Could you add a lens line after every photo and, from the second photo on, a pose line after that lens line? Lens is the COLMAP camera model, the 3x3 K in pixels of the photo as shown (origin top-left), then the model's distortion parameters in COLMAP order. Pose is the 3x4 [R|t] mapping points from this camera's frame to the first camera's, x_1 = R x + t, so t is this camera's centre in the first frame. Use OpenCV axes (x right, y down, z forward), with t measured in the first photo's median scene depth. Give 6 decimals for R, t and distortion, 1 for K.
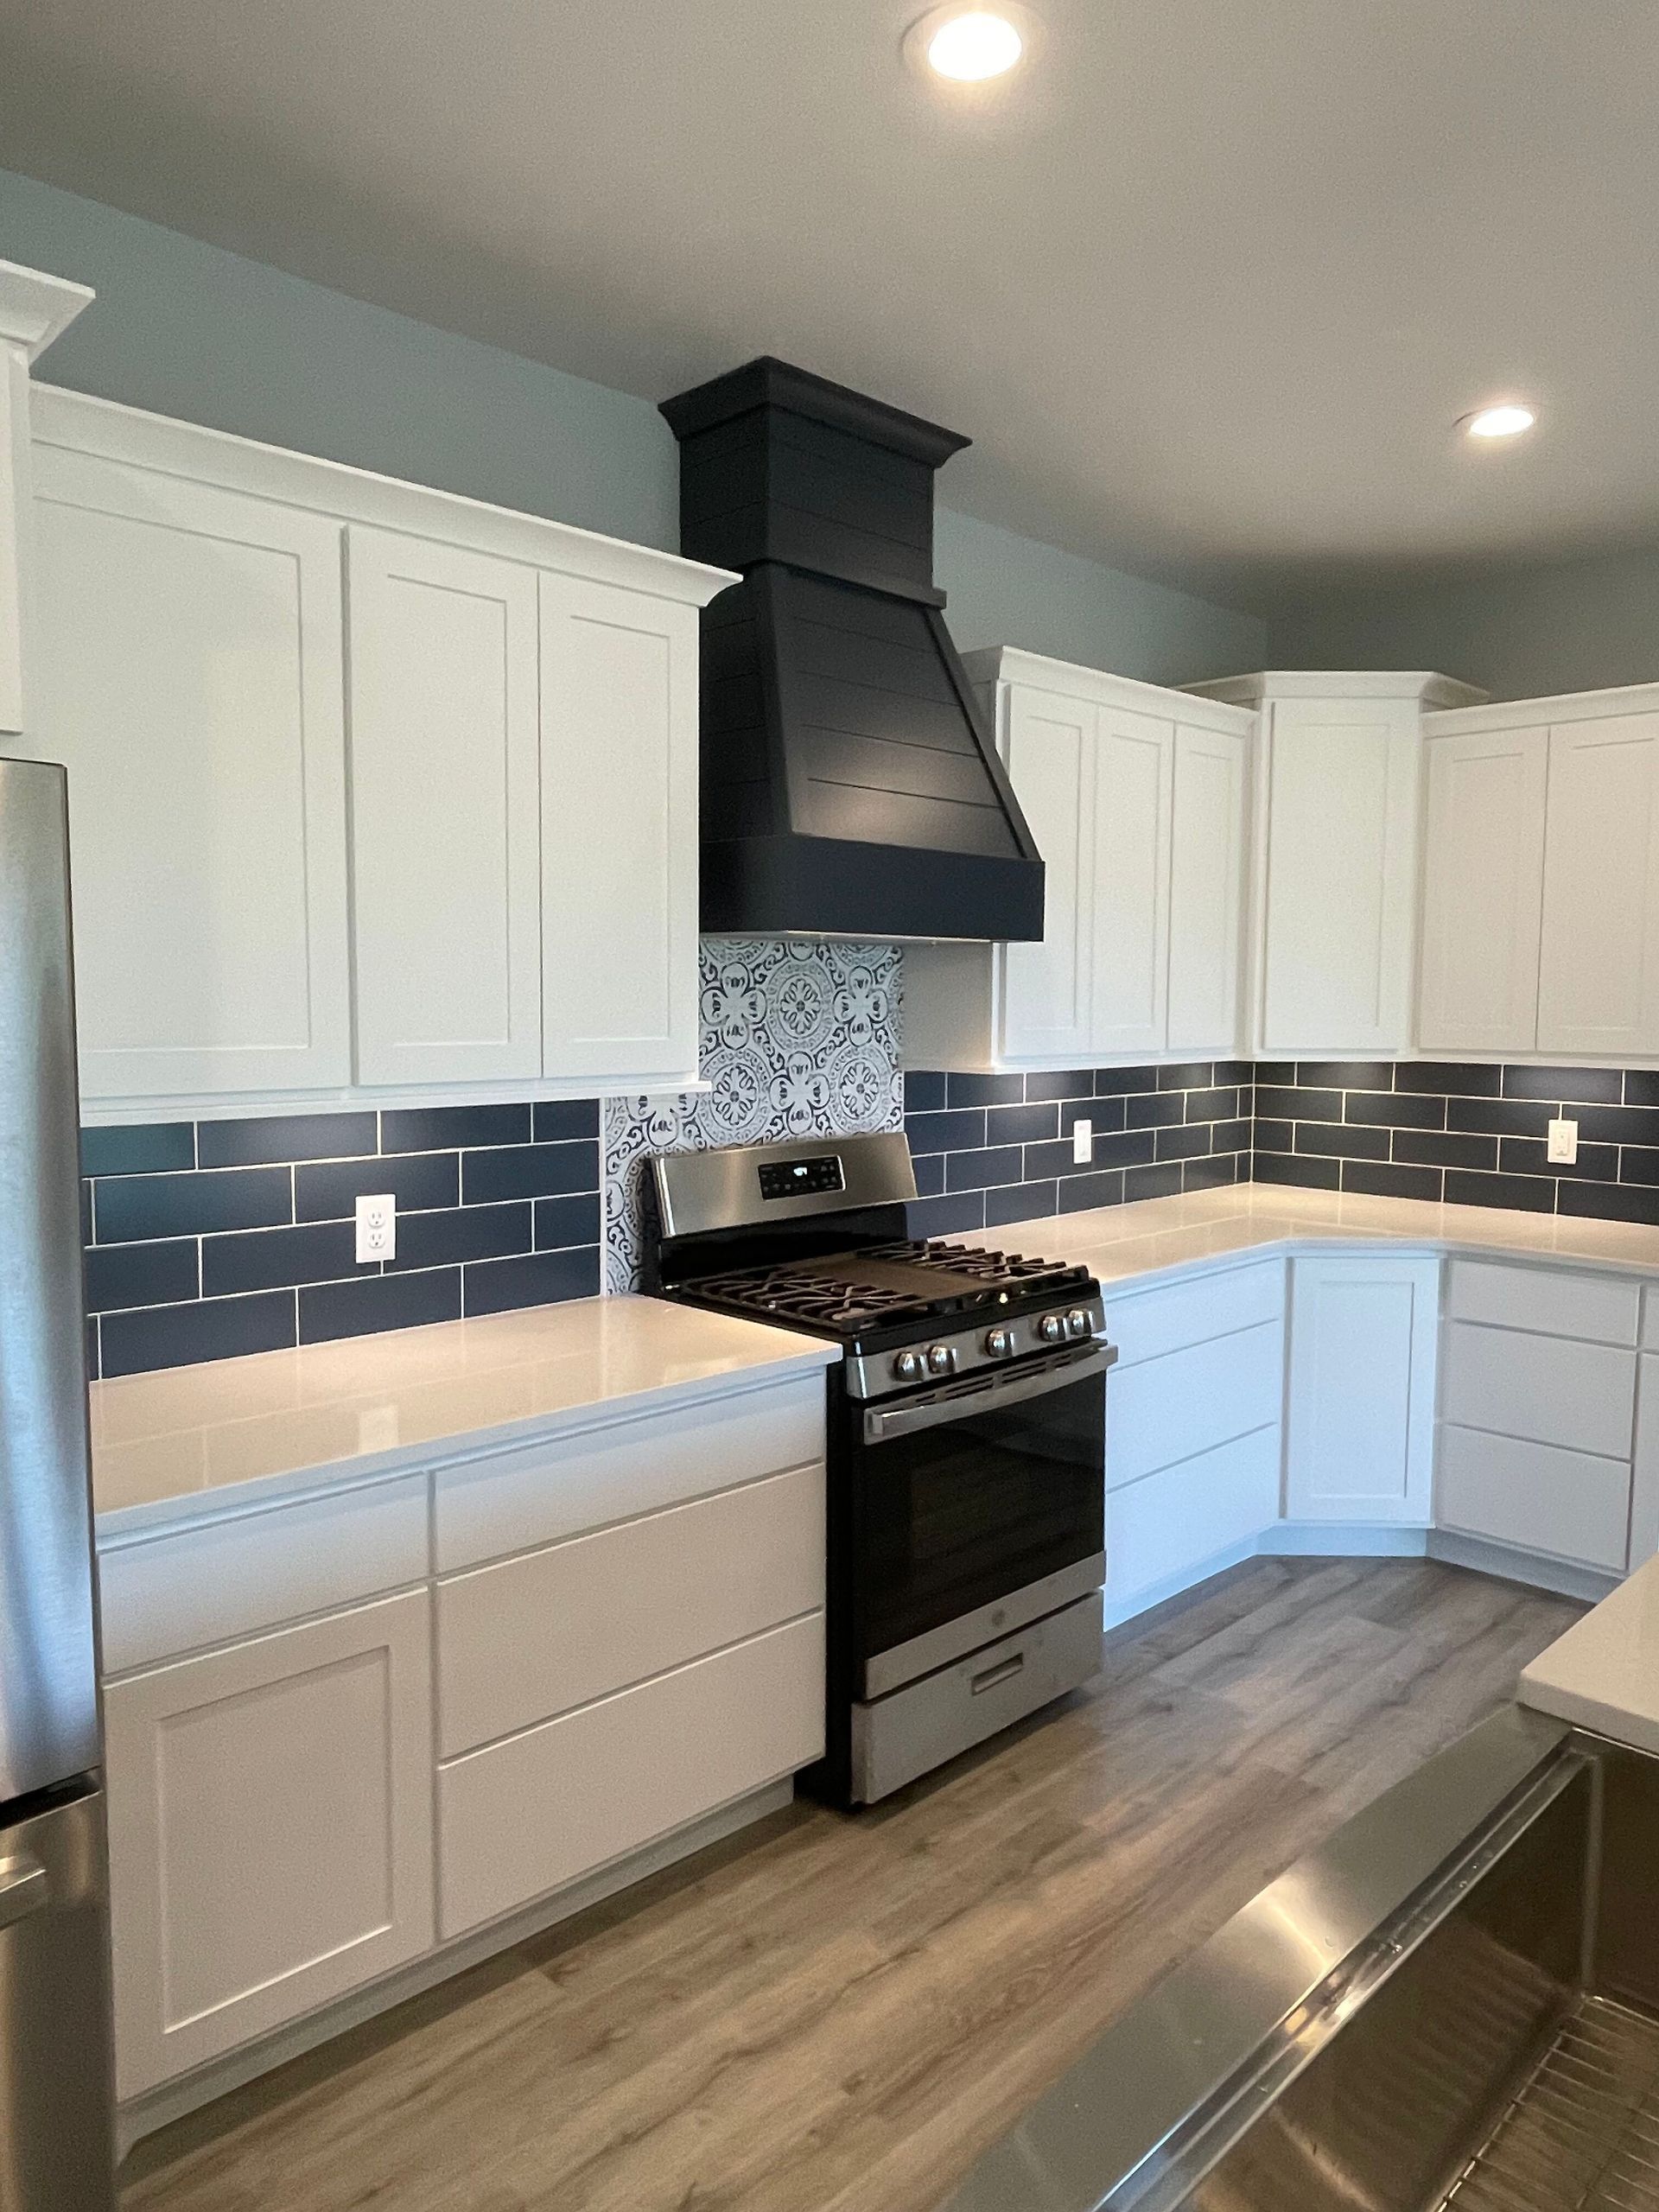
lens RADIAL K [[1437.4, 0, 828.1], [0, 1437.4, 1113.7], [0, 0, 1]] dist [-0.005011, -0.000872]
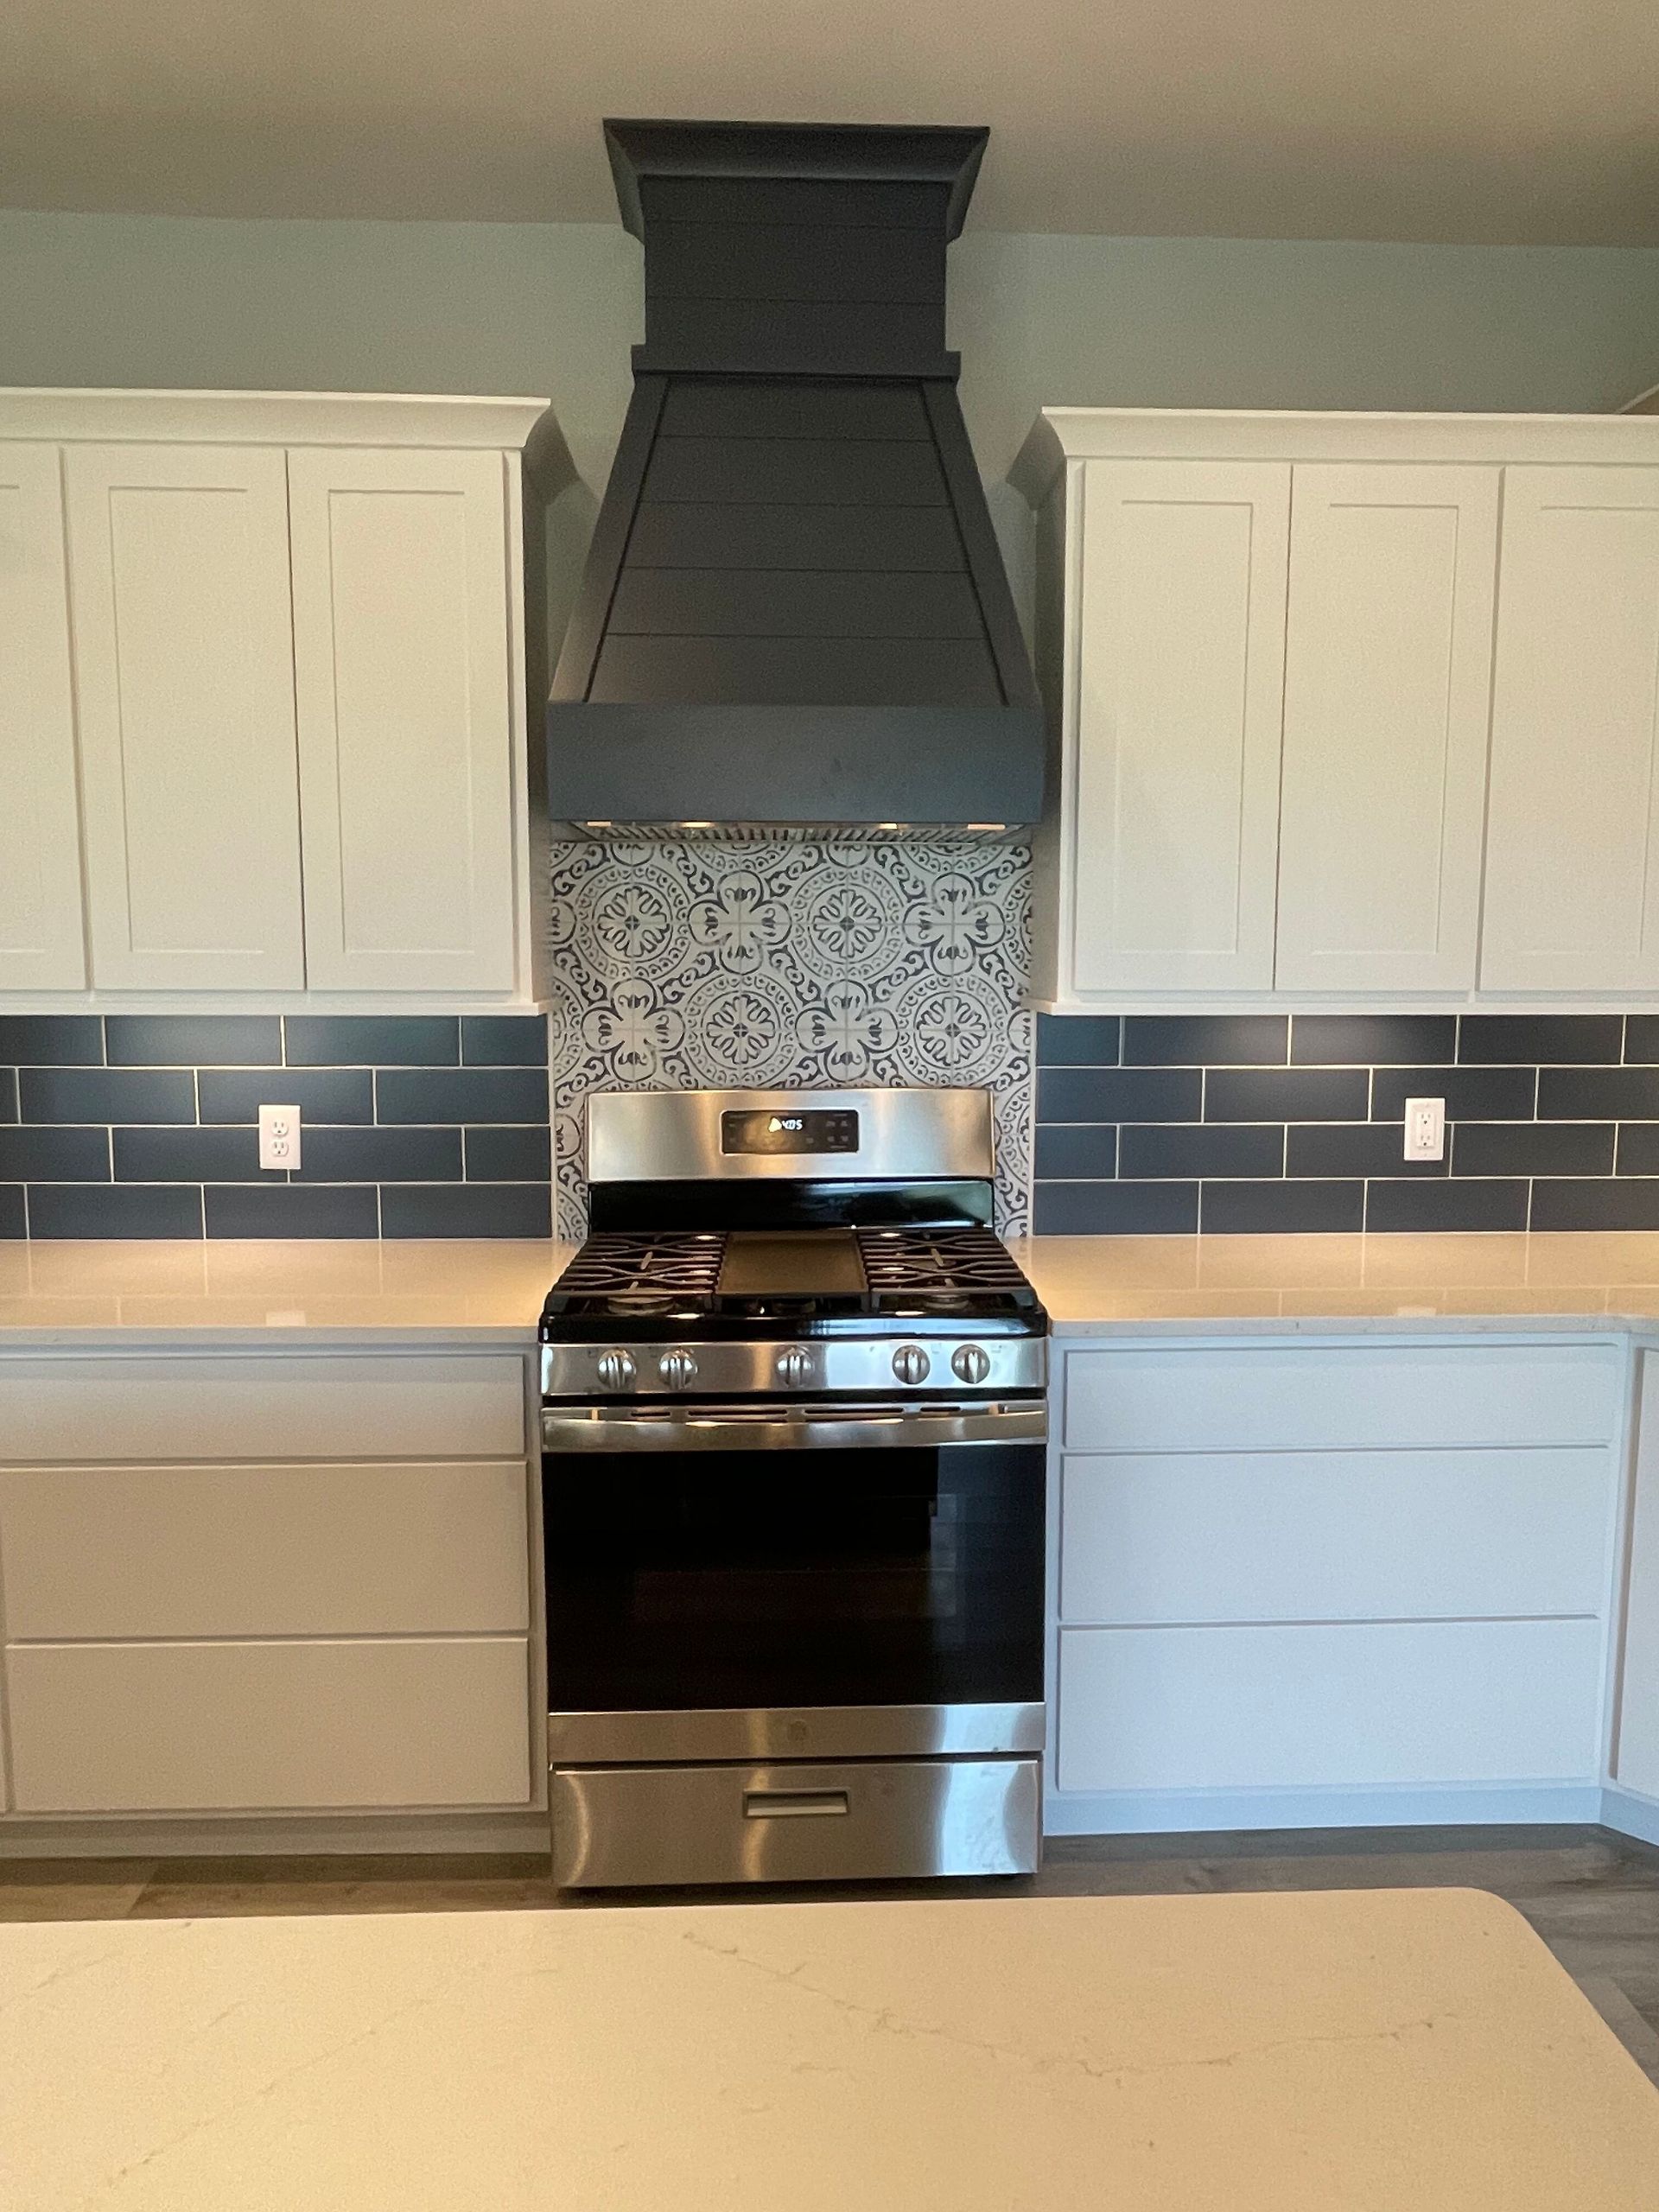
lens RADIAL K [[1437.4, 0, 828.1], [0, 1437.4, 1113.7], [0, 0, 1]] dist [-0.005011, -0.000872]
pose [[0.743606, 0.068523, -0.665097, 0.542685], [-0.054555, 0.997636, 0.041789, -0.001216], [0.666389, 0.005210, 0.745586, 0.405555]]
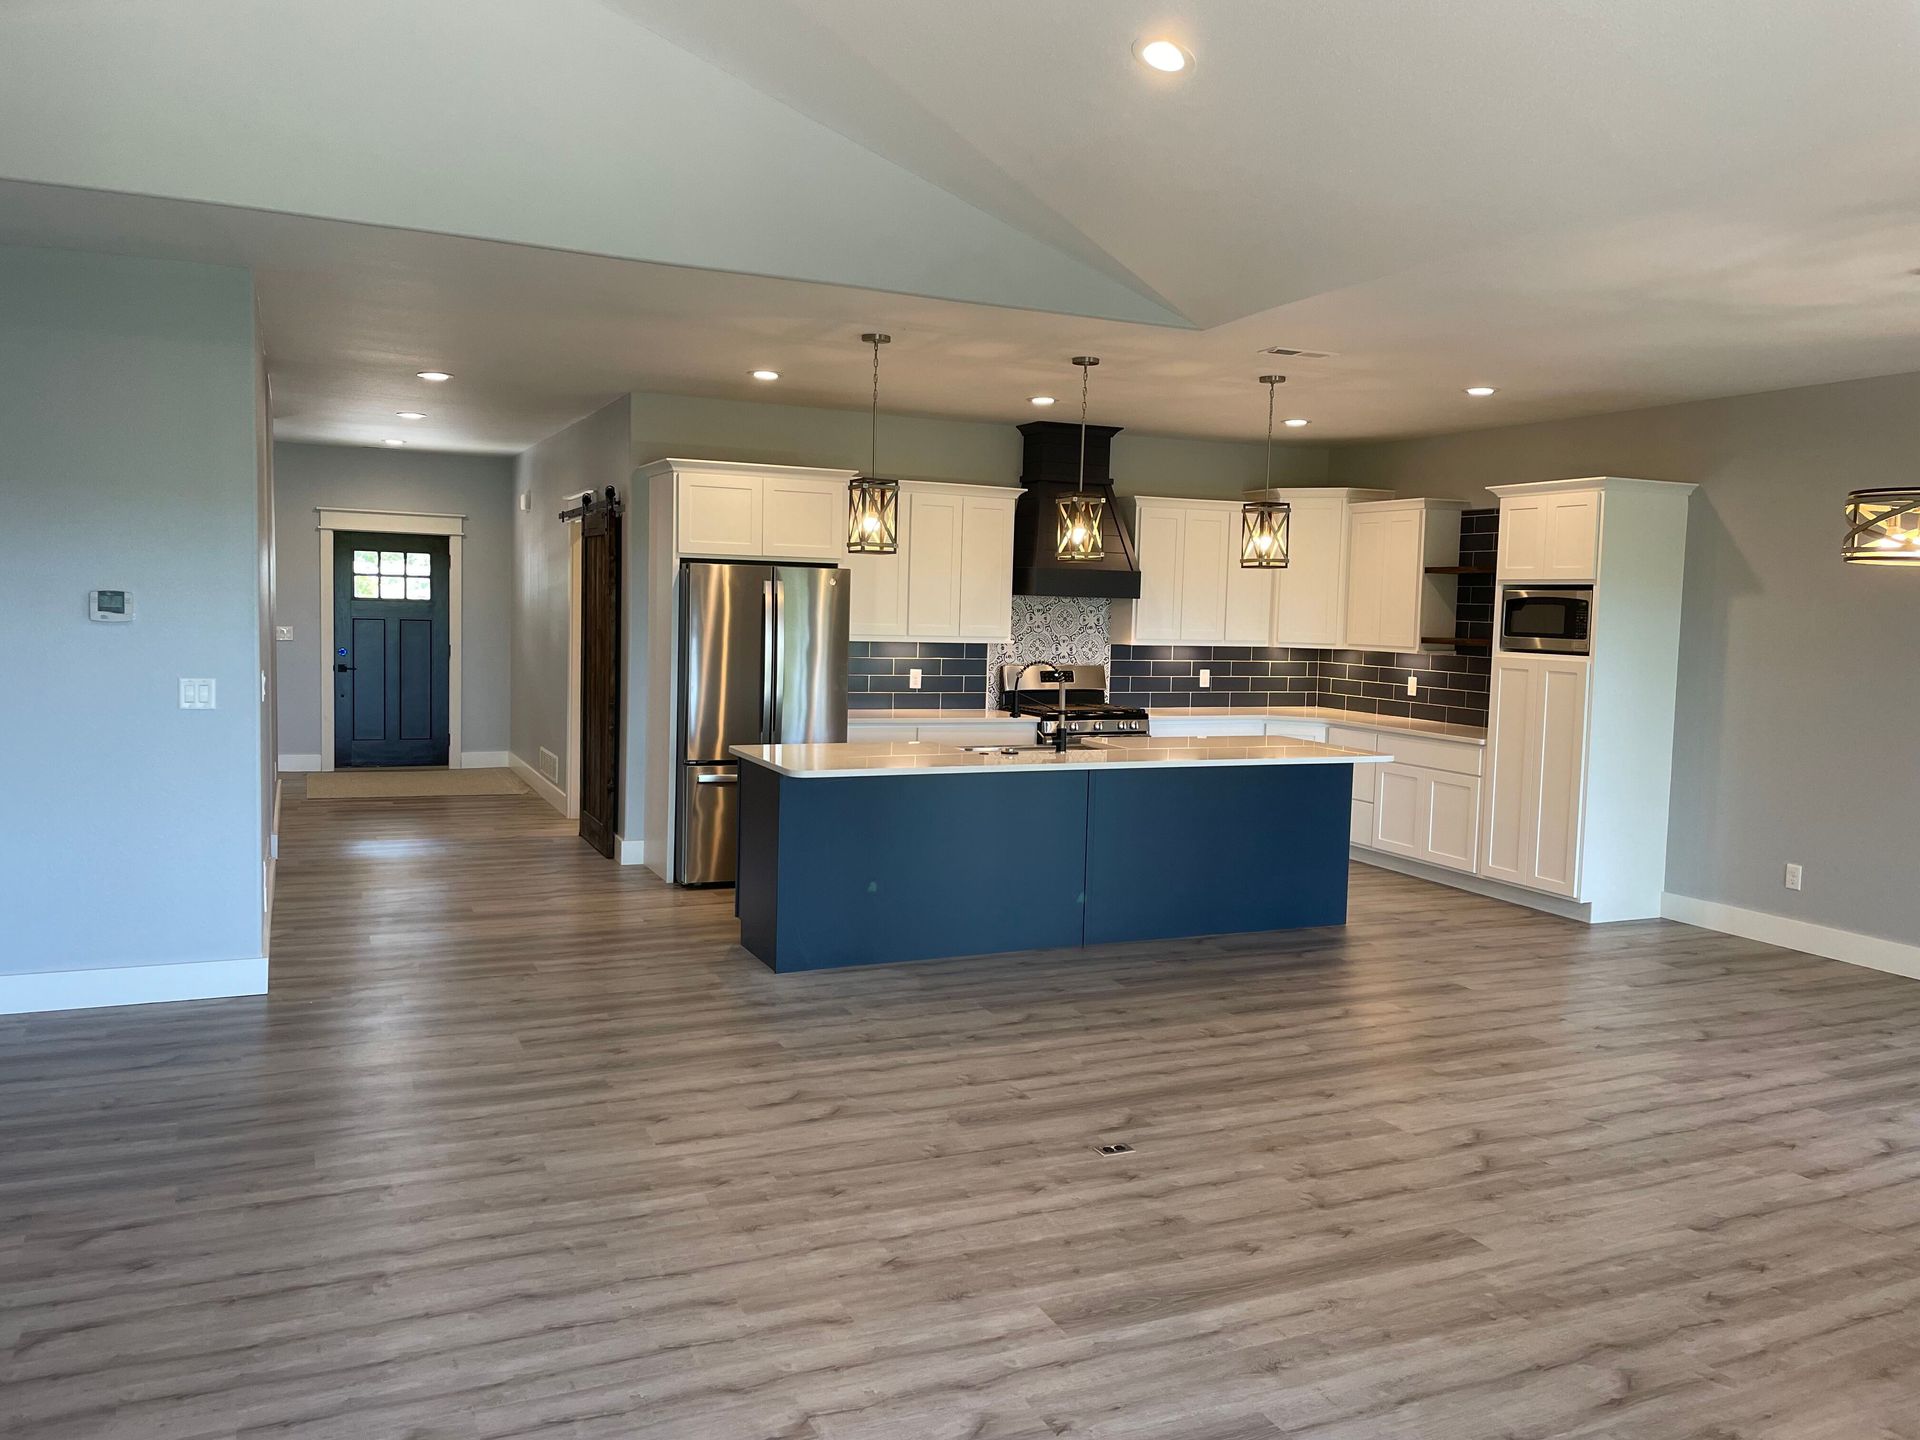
lens RADIAL K [[1416.1, 0, 975.4], [0, 1416.1, 702.1], [0, 0, 1]] dist [0.093566, -0.114220]
pose [[0.941703, 0.045056, -0.333414, 0.798391], [-0.051072, 0.998652, -0.009296, 0.132114], [0.332545, 0.025782, 0.942735, -1.804154]]
